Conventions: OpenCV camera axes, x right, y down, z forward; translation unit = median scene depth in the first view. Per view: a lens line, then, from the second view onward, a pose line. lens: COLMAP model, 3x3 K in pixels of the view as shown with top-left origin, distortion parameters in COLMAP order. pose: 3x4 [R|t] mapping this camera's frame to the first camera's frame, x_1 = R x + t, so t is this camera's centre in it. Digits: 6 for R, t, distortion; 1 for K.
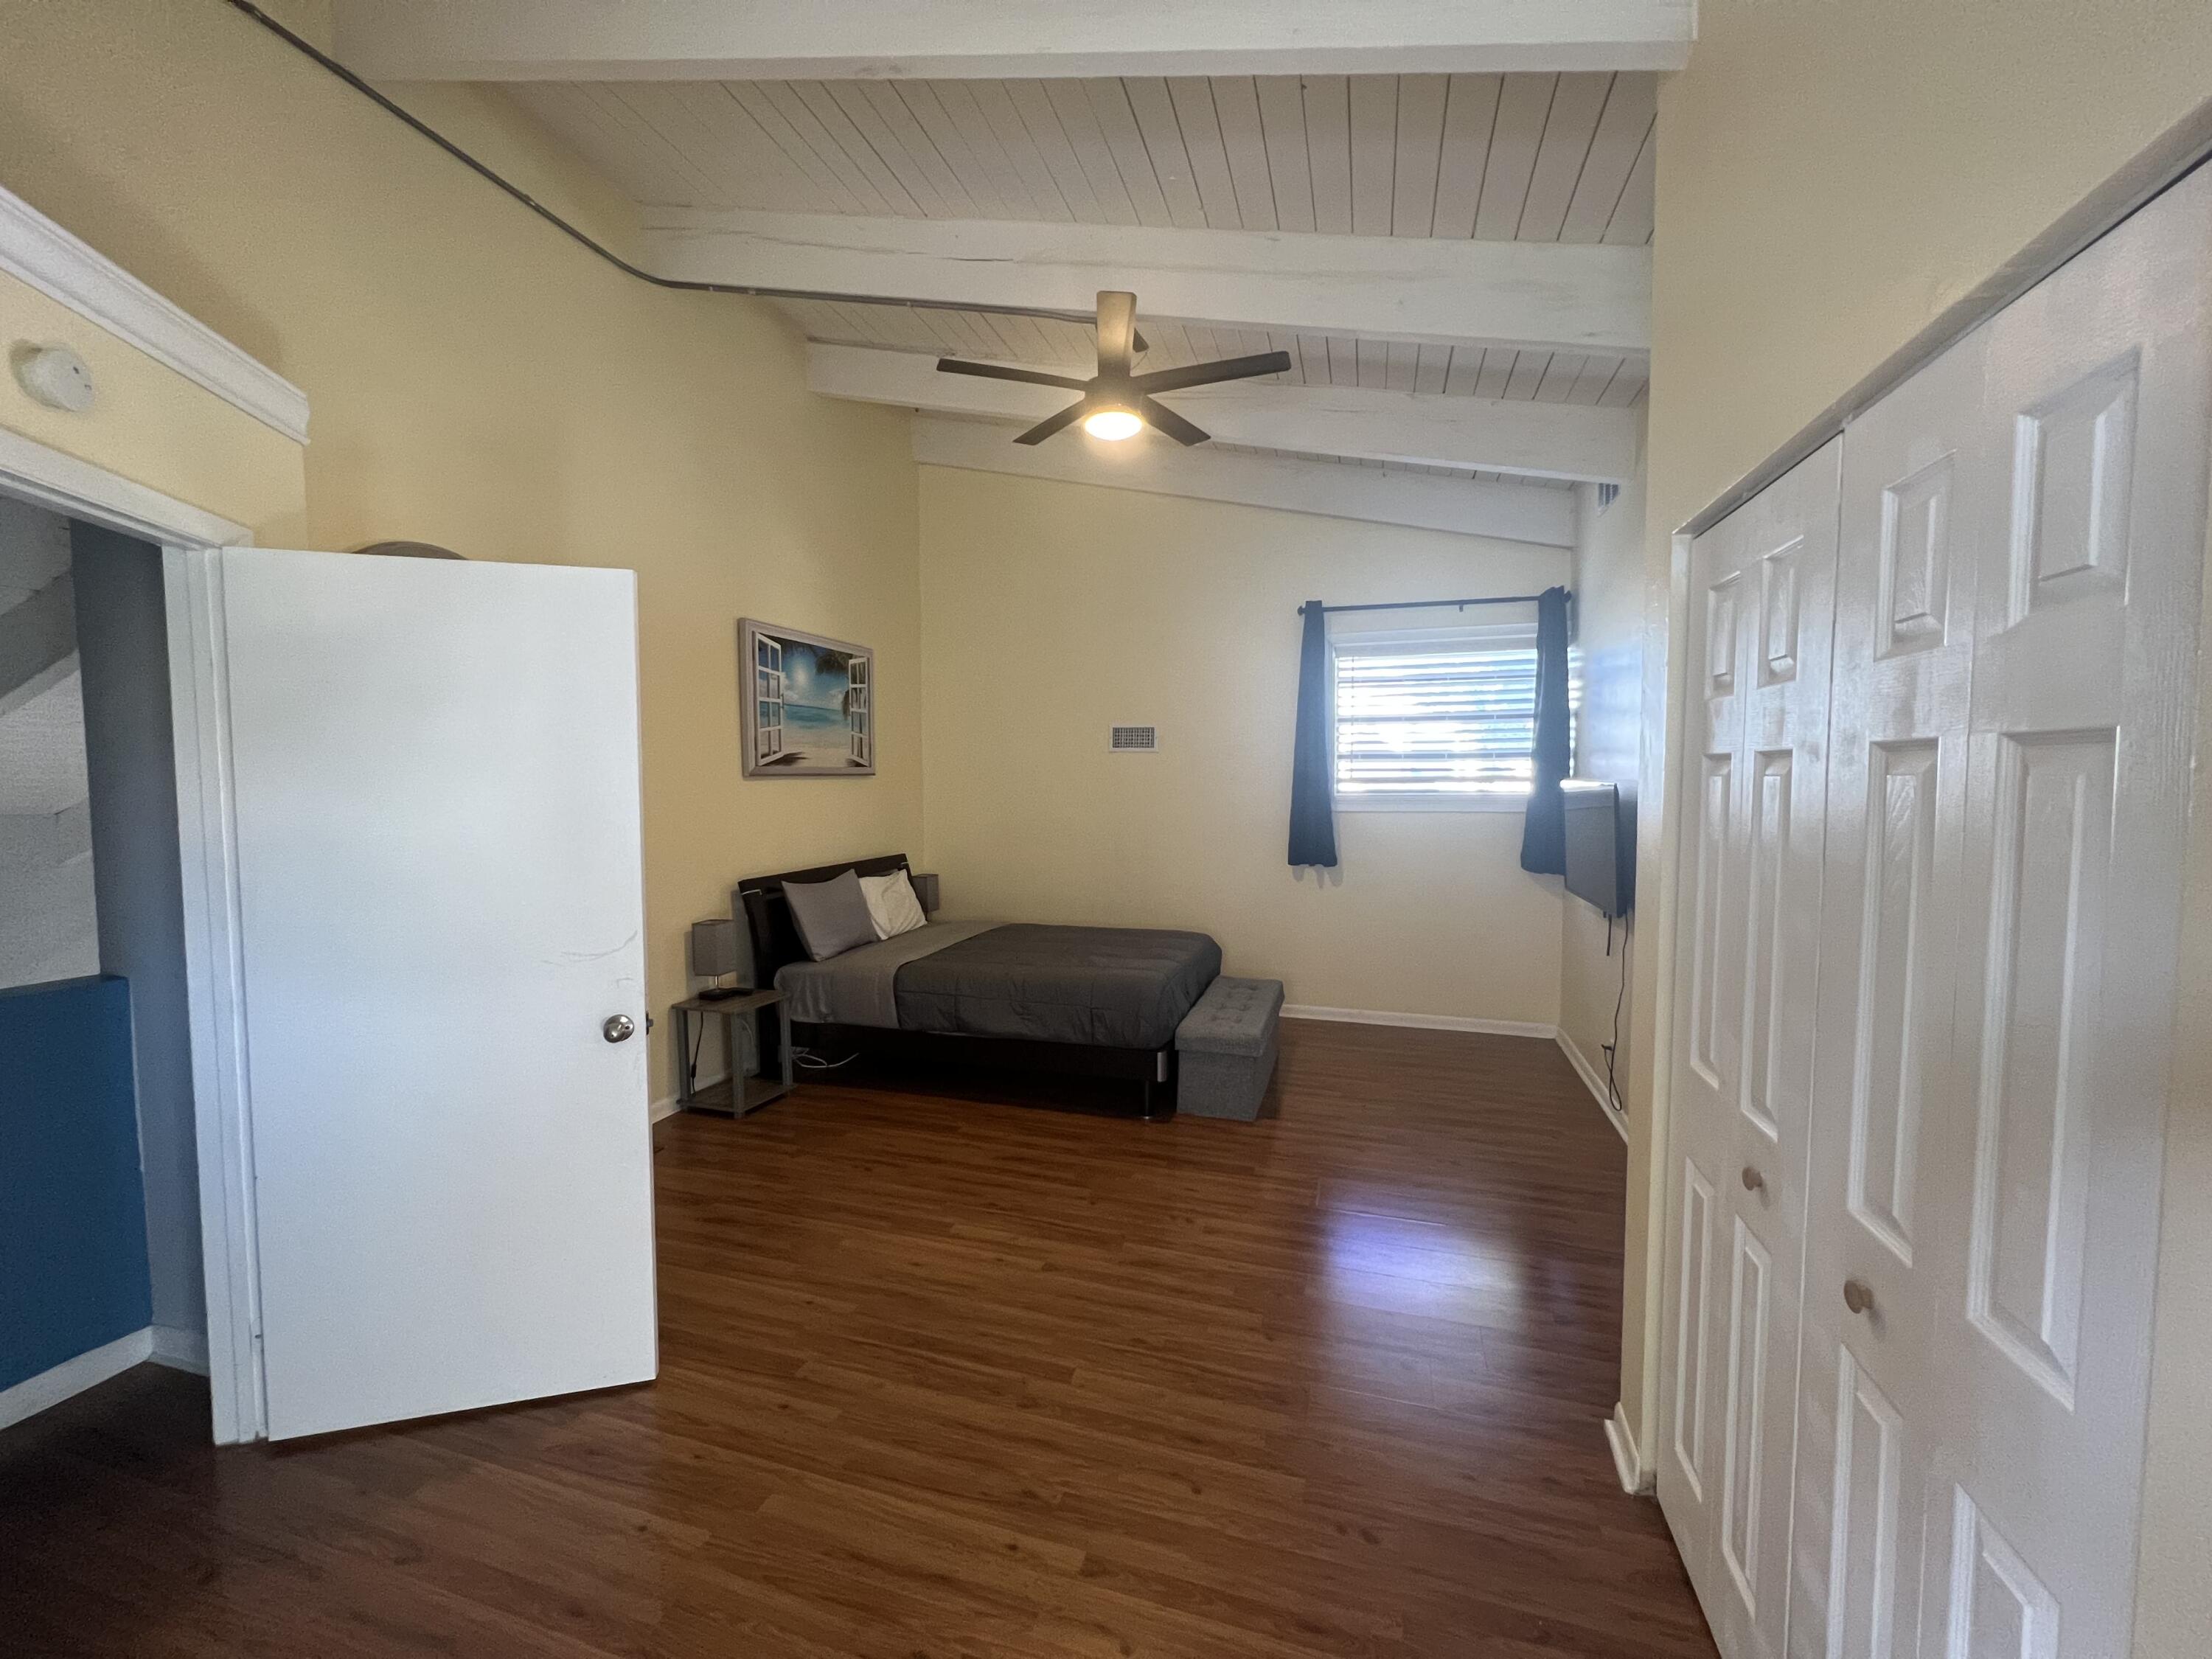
lens RADIAL K [[886.0, 0, 1097.5], [0, 886.0, 831.8], [0, 0, 1]] dist [-0.000797, 0.000003]
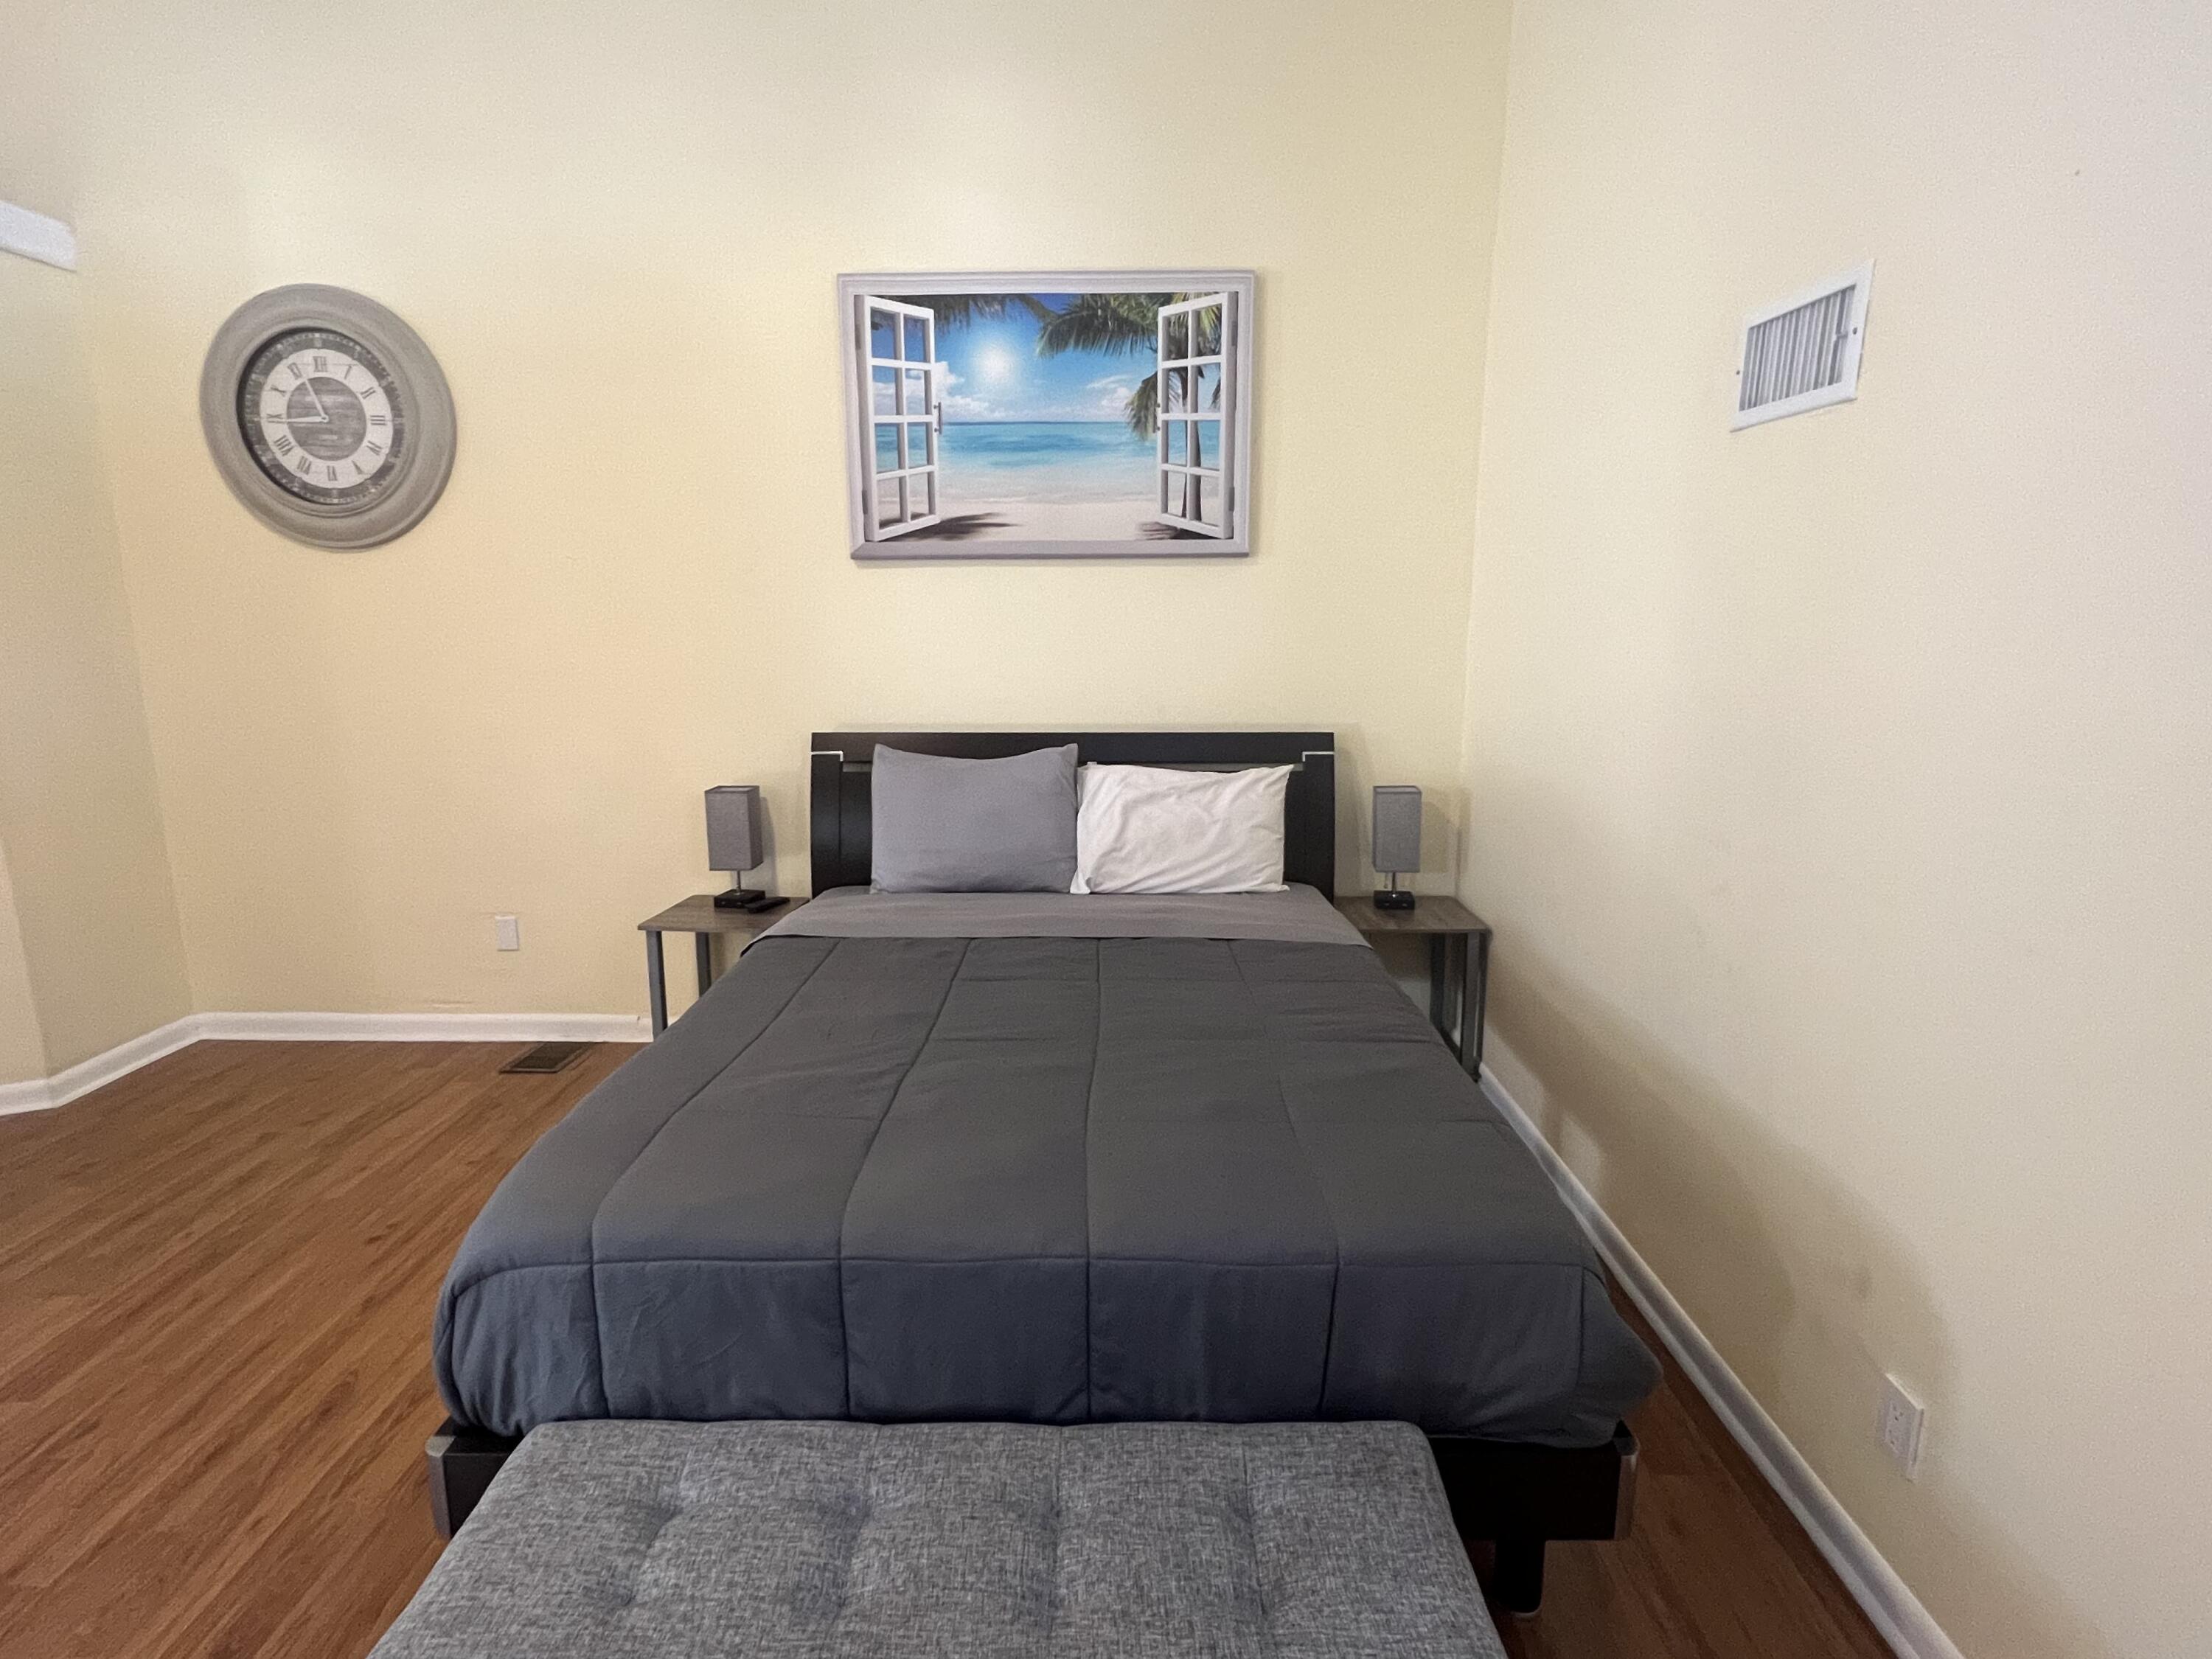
lens RADIAL K [[1106.2, 0, 1114.7], [0, 1106.2, 832.7], [0, 0, 1]] dist [0.000813, -0.000160]
pose [[0.290134, 0.190304, -0.937874, 0.360252], [-0.058105, 0.981723, 0.181227, -0.025958], [0.955221, 0.001915, 0.295889, 0.891181]]
